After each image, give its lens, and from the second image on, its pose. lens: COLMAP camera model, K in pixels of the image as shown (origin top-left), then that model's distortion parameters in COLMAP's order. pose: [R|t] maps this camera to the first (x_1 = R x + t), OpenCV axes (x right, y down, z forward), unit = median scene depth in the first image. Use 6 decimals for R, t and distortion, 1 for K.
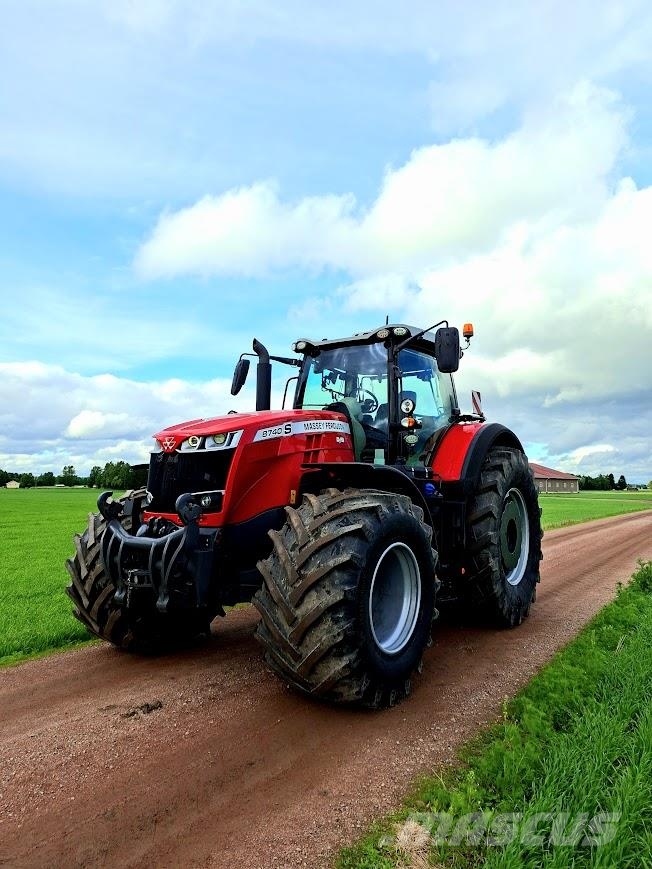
lens RADIAL K [[605.1, 0, 327.4], [0, 605.1, 430.4], [0, 0, 1]] dist [0.043539, -0.003239]
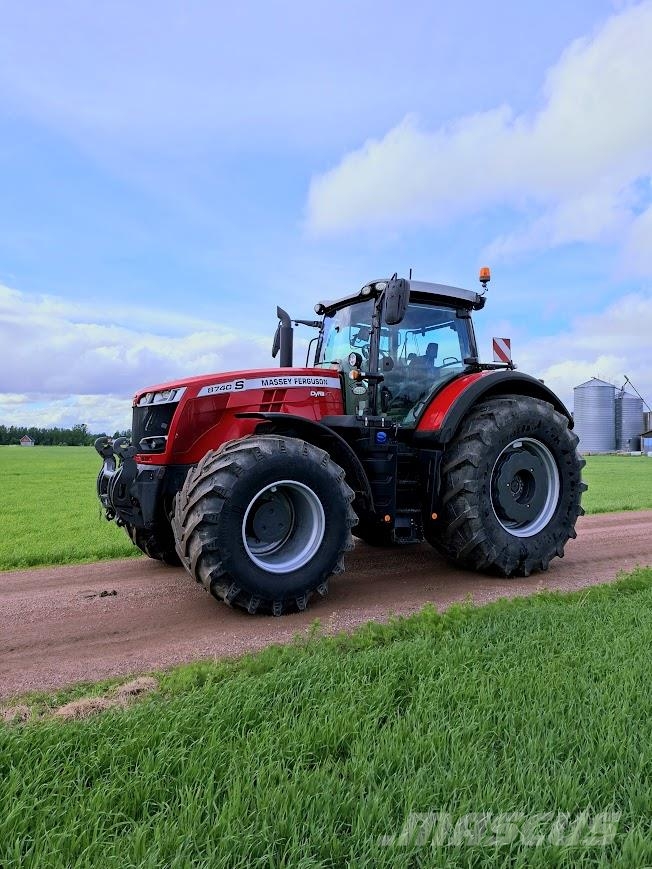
lens RADIAL K [[611.1, 0, 329.6], [0, 611.1, 439.2], [0, 0, 1]] dist [0.048864, -0.004864]
pose [[0.909699, -0.004376, -0.415244, 0.510507], [0.035684, 0.997070, 0.067668, 0.024508], [0.413731, -0.076375, 0.907190, -0.008682]]
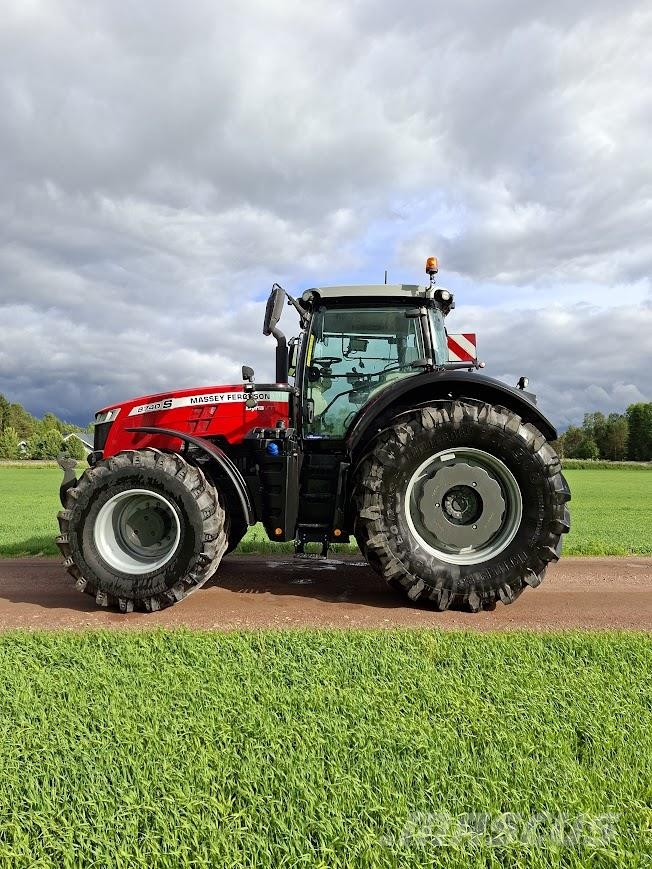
lens RADIAL K [[611.1, 0, 329.6], [0, 611.1, 439.2], [0, 0, 1]] dist [0.048864, -0.004864]
pose [[0.574563, -0.038066, -0.817574, 1.051526], [0.070401, 0.997514, 0.003032, 0.081550], [0.815427, -0.059301, 0.575815, 0.455908]]
